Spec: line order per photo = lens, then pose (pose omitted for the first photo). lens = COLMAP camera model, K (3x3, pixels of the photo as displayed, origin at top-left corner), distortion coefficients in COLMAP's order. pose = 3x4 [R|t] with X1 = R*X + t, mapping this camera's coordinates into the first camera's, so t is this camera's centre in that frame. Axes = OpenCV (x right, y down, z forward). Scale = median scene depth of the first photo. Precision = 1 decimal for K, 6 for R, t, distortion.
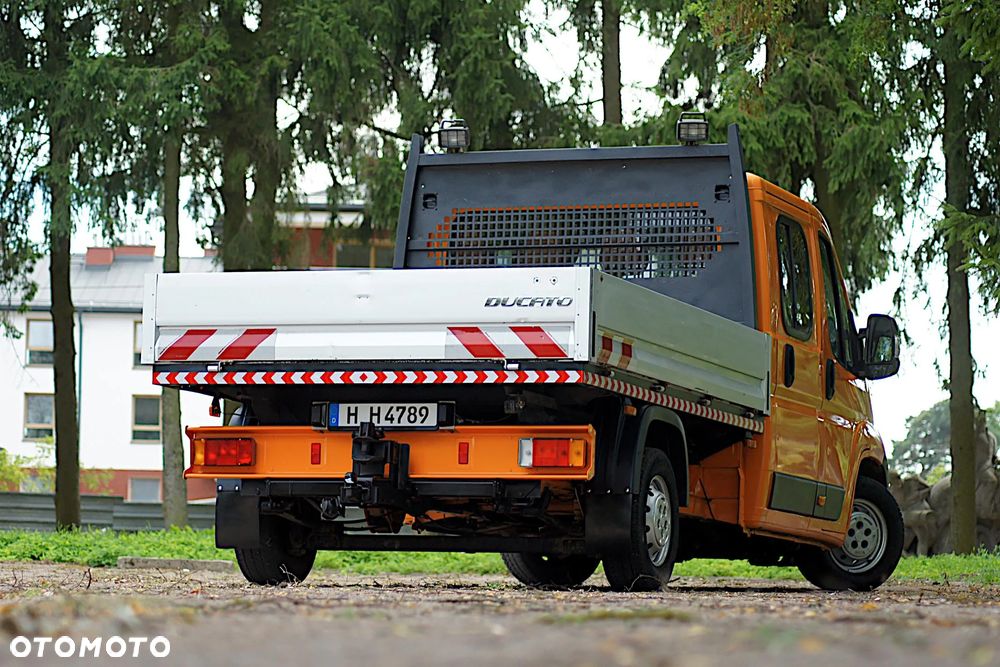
lens RADIAL K [[3684.8, 0, 500.0], [0, 3684.8, 333.5], [0, 0, 1]] dist [0.003894, 1.130918]
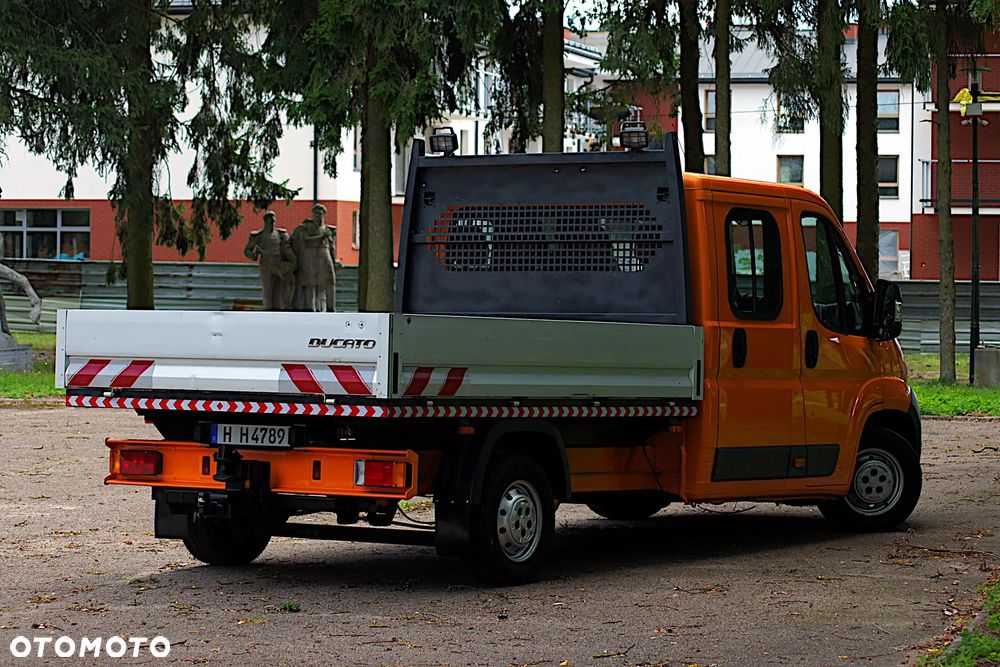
lens RADIAL K [[3269.7, 0, 500.0], [0, 3269.7, 333.5], [0, 0, 1]] dist [-0.114748, -0.524788]
pose [[0.967892, -0.006221, -0.251290, 0.293550], [0.027057, 0.996464, 0.079546, -0.086319], [0.249906, -0.083791, 0.964638, 0.058137]]
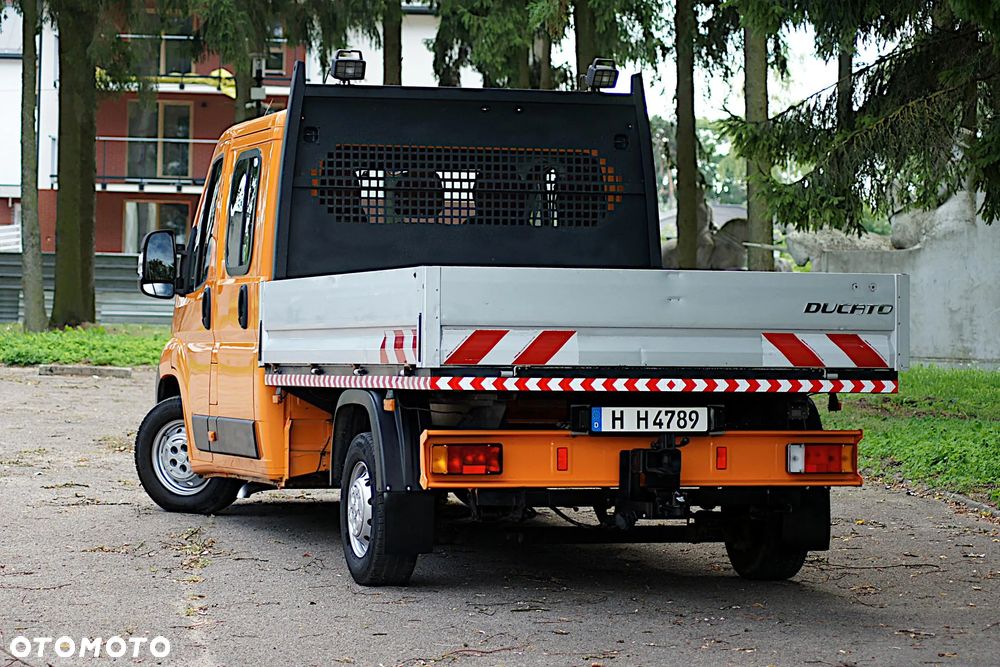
lens RADIAL K [[3329.0, 0, 500.0], [0, 3329.0, 333.5], [0, 0, 1]] dist [-0.100913, 2.070116]
pose [[0.803420, -0.013102, 0.595269, -0.565640], [-0.045621, 0.995464, 0.083484, -0.068489], [-0.593663, -0.094230, 0.799178, 0.349612]]
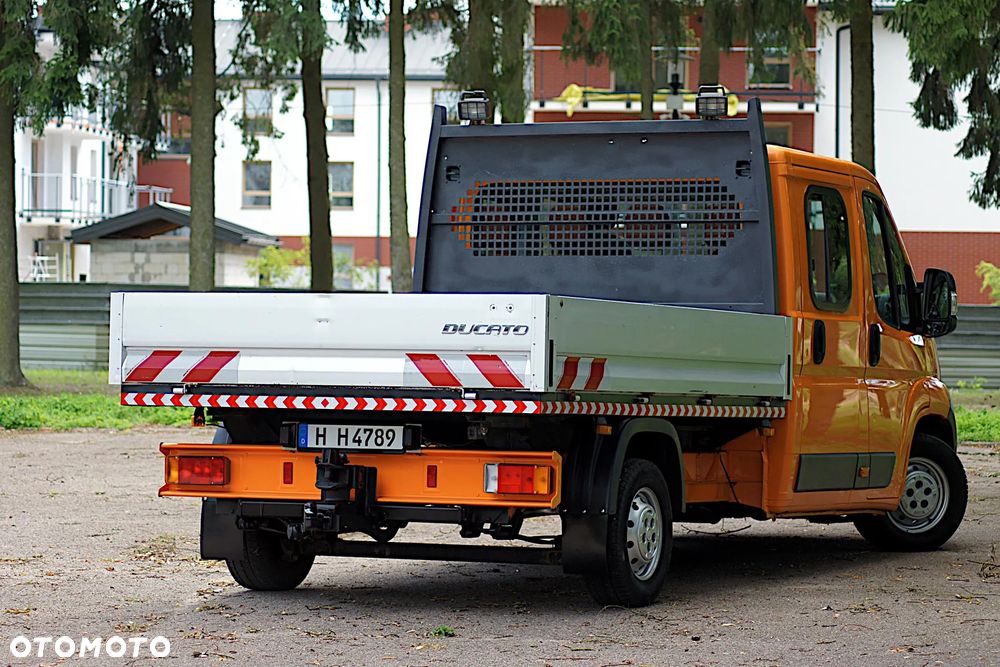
lens RADIAL K [[3684.8, 0, 500.0], [0, 3684.8, 333.5], [0, 0, 1]] dist [0.003894, 1.130918]
pose [[0.995415, -0.007994, -0.095320, 0.101449], [0.015046, 0.997182, 0.073498, -0.076790], [0.094464, -0.074595, 0.992730, 0.033092]]
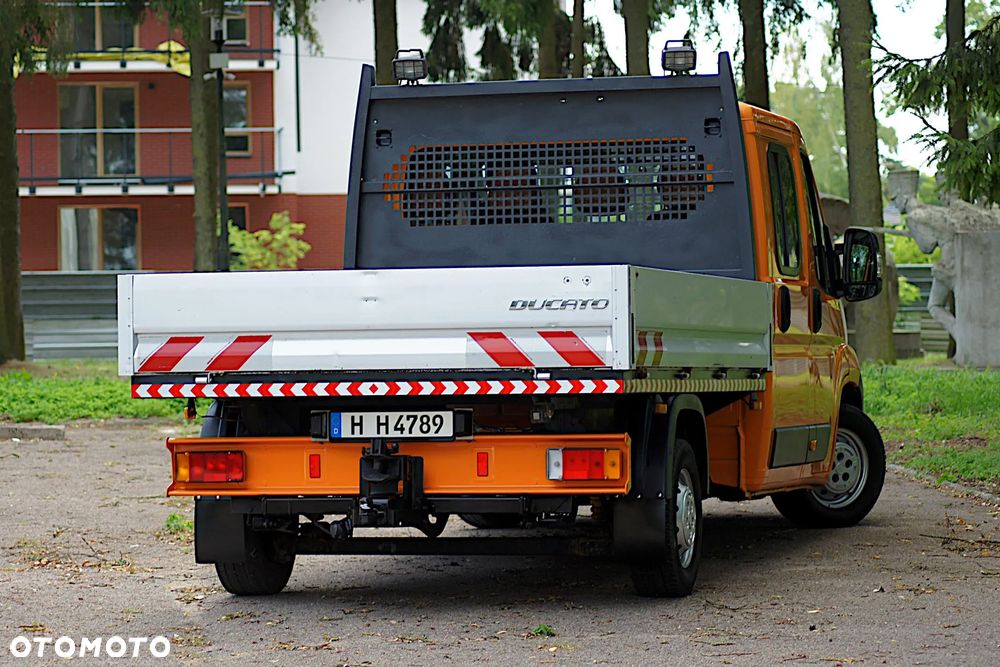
lens RADIAL K [[3881.1, 0, 500.0], [0, 3881.1, 333.5], [0, 0, 1]] dist [0.081699, 2.228099]
pose [[0.996191, -0.035167, 0.079798, -0.080578], [0.028365, 0.995992, 0.084820, -0.080304], [-0.082461, -0.082233, 0.993196, 0.053320]]
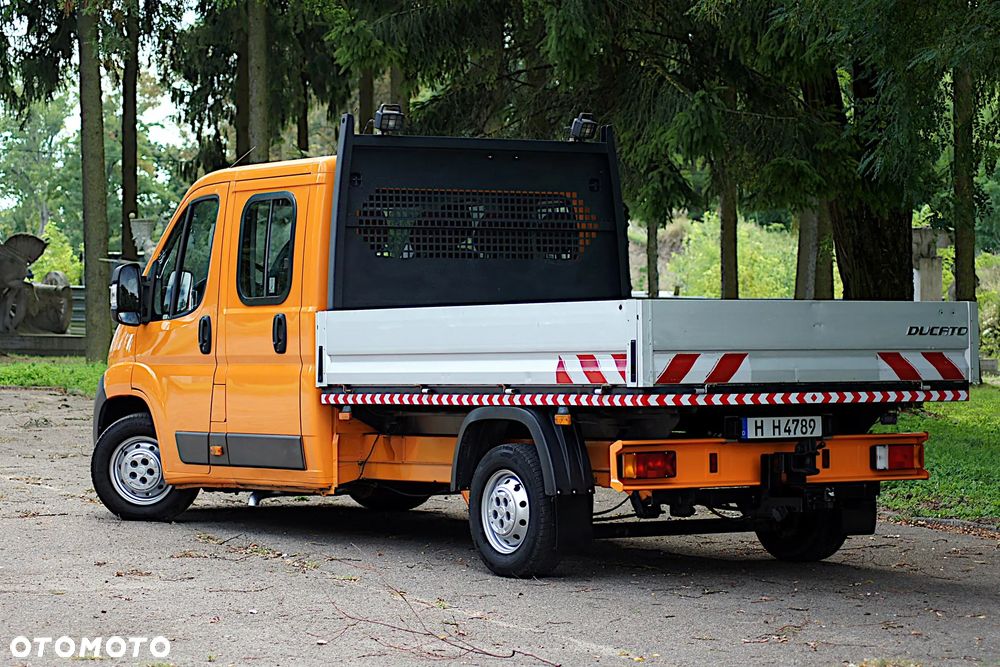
lens RADIAL K [[3154.7, 0, 500.0], [0, 3154.7, 333.5], [0, 0, 1]] dist [-0.145707, 0.209101]
pose [[0.596739, -0.022029, 0.802133, -0.836151], [-0.054573, 0.996195, 0.067958, -0.065155], [-0.800578, -0.084328, 0.593266, 0.512310]]
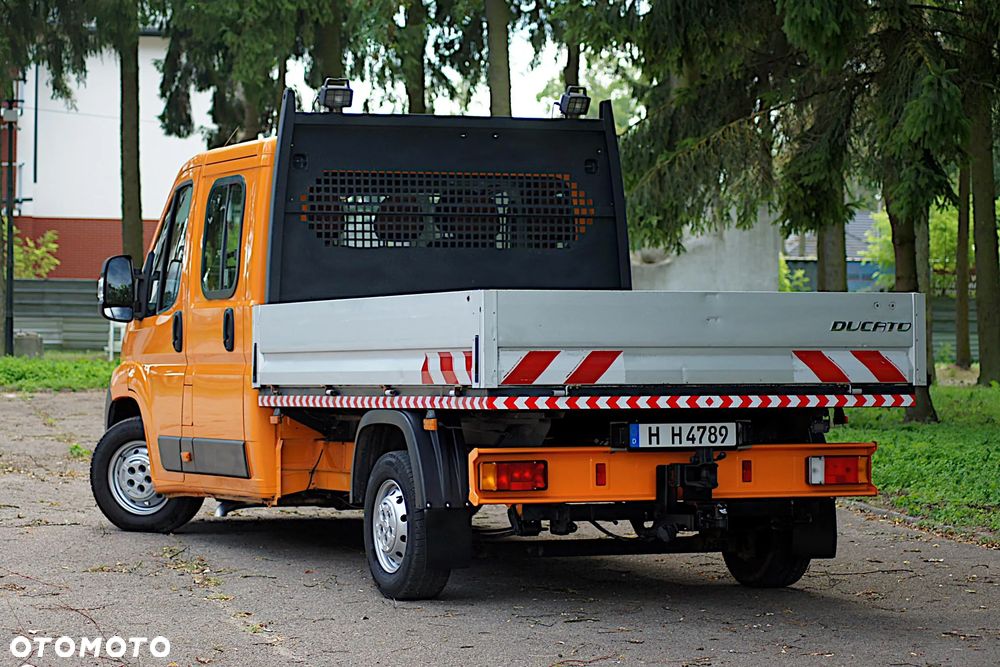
lens RADIAL K [[3269.7, 0, 500.0], [0, 3269.7, 333.5], [0, 0, 1]] dist [-0.114748, -0.524788]
pose [[0.736896, -0.018946, 0.675740, -0.650116], [-0.043023, 0.996266, 0.074850, -0.067098], [-0.674635, -0.084229, 0.733330, 0.403009]]
